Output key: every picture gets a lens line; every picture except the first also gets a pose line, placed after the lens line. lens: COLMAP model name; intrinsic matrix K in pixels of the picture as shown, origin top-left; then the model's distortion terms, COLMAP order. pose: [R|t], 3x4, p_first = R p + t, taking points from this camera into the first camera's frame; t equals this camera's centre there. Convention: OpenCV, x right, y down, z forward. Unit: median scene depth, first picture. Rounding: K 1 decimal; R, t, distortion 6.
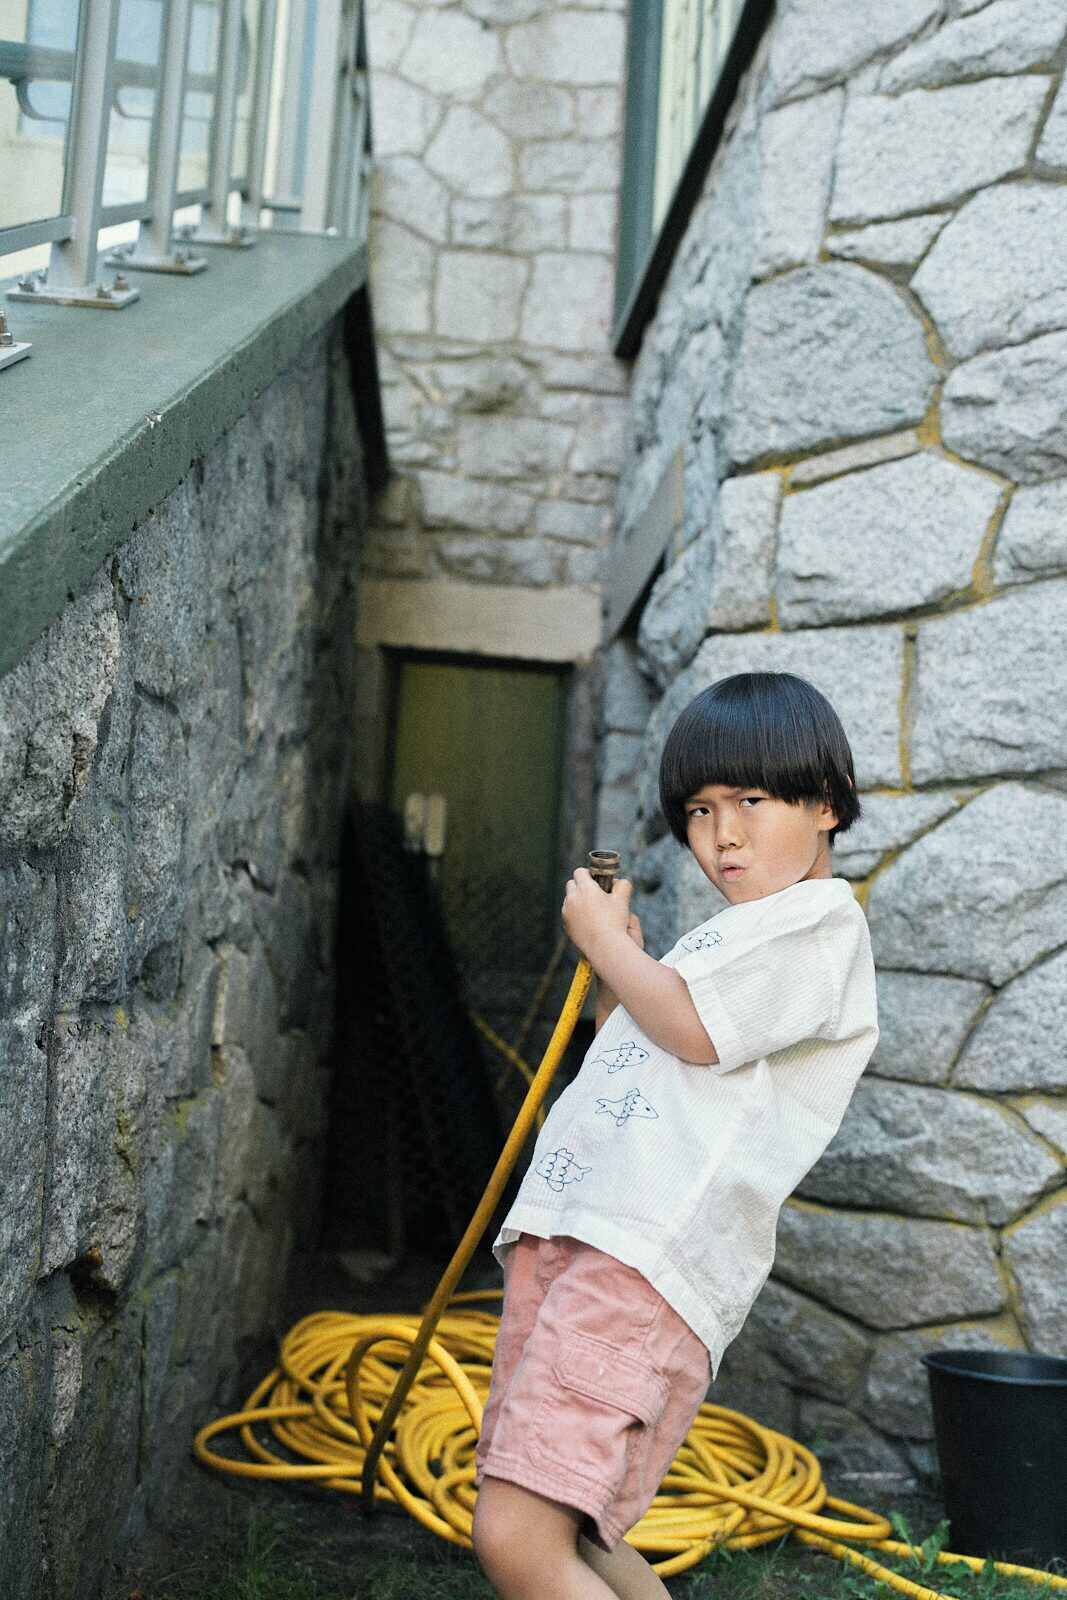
lens RADIAL K [[1536.9, 0, 533.5], [0, 1536.9, 800.0], [0, 0, 1]] dist [-0.011371, 0.115603]
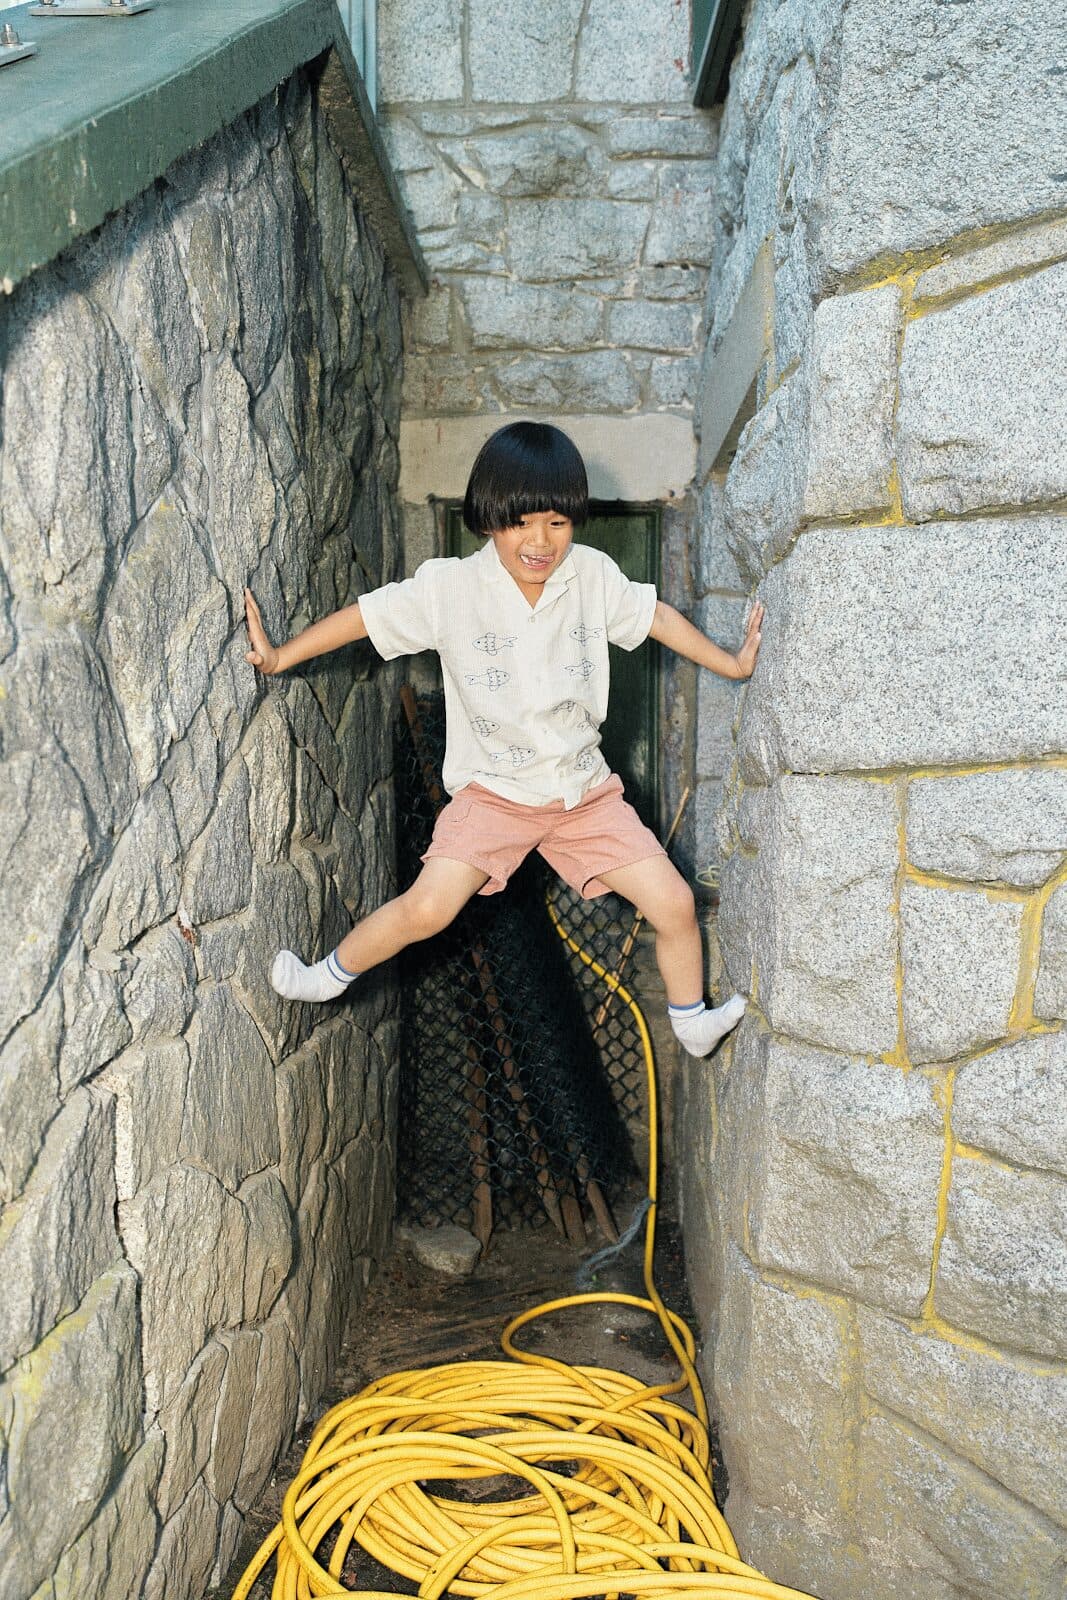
lens RADIAL K [[1536.9, 0, 533.5], [0, 1536.9, 800.0], [0, 0, 1]] dist [-0.011371, 0.115603]
pose [[0.993569, -0.051603, -0.100783, 0.045203], [0.065683, 0.987712, 0.141809, -0.076419], [0.092227, -0.147517, 0.984750, 0.221479]]
